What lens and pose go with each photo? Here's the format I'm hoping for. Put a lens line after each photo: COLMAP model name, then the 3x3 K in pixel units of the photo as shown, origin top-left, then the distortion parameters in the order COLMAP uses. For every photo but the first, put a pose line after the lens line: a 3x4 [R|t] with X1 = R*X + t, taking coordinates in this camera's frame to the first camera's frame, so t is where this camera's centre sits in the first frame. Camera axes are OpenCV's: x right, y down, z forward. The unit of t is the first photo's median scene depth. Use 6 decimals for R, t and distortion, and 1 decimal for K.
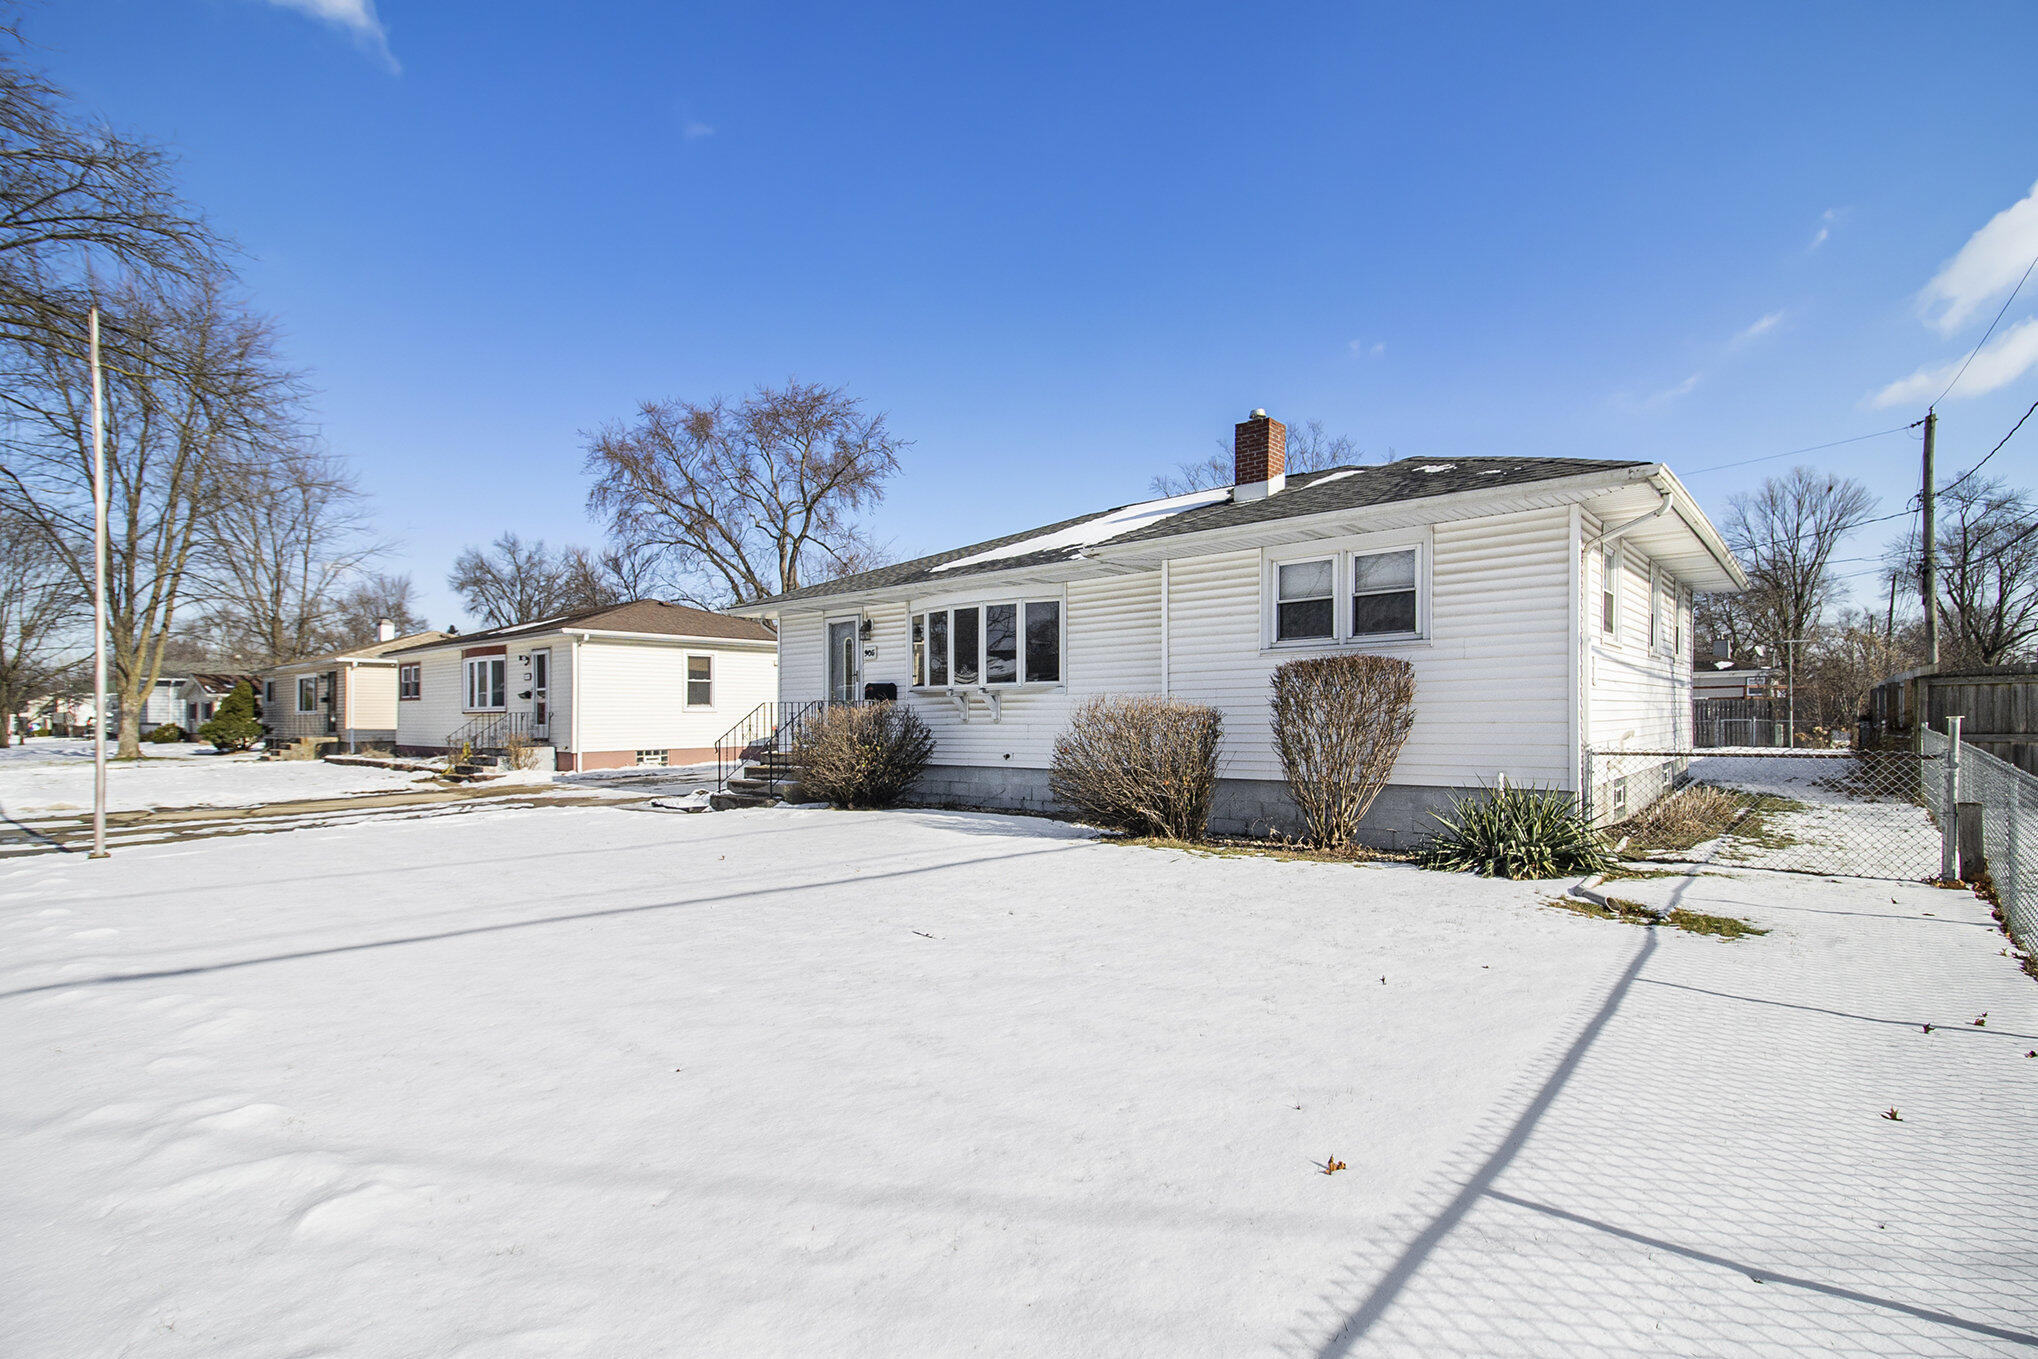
lens RADIAL K [[922.9, 0, 1019.0], [0, 922.9, 679.5], [0, 0, 1]] dist [0.020510, -0.000188]
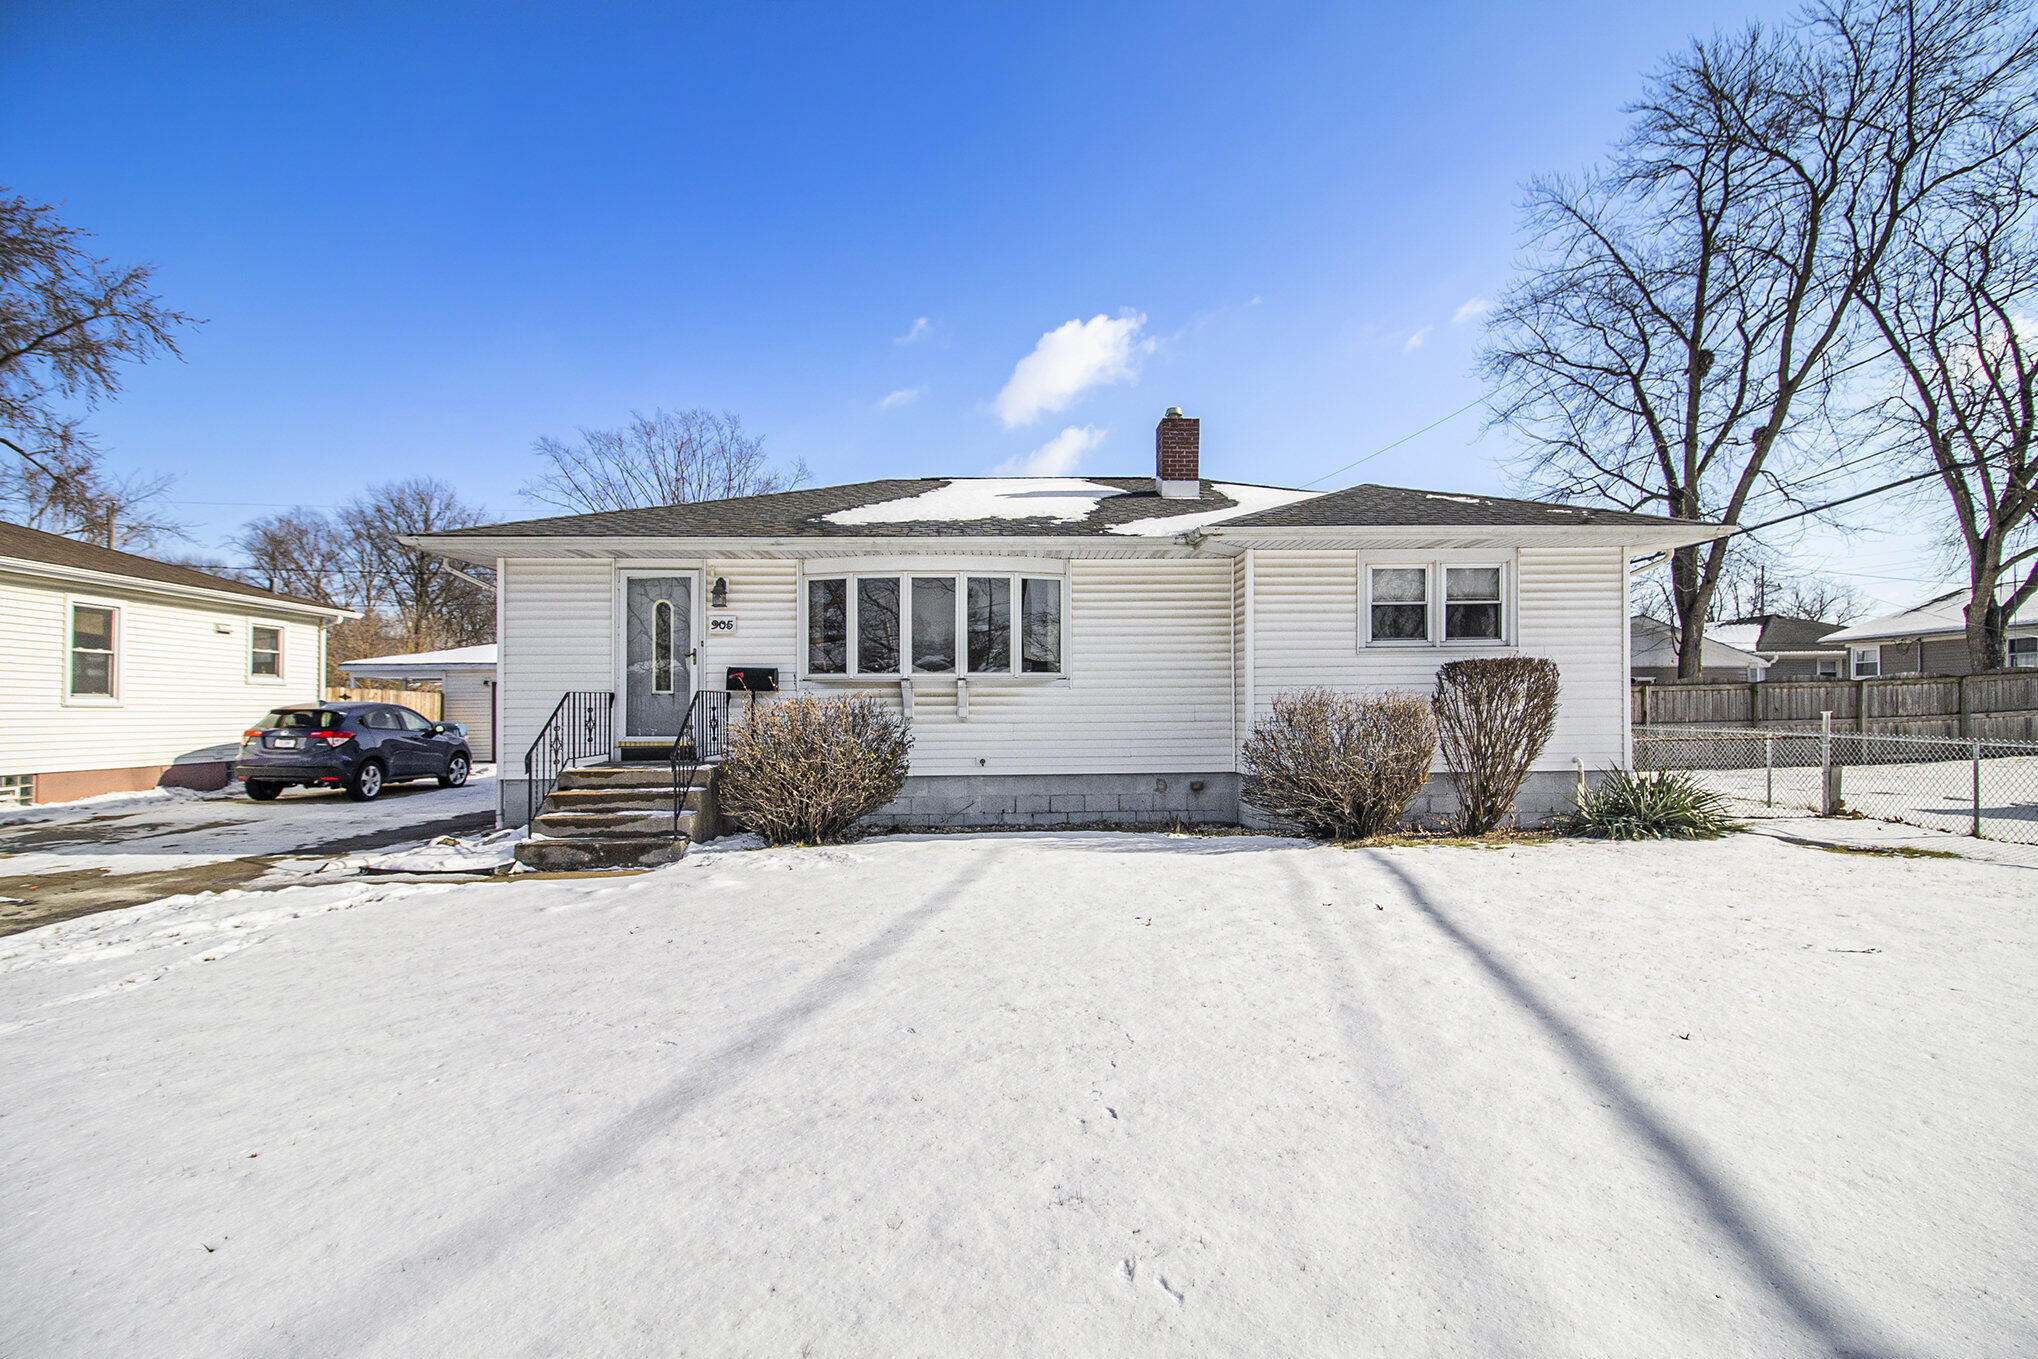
lens RADIAL K [[918.0, 0, 1019.0], [0, 918.0, 679.5], [0, 0, 1]] dist [0.000137, -0.000171]
pose [[0.751024, 0.022897, 0.659878, -0.495604], [-0.025304, 0.999662, -0.005889, 0.012918], [-0.659790, -0.012275, 0.751350, 0.342163]]
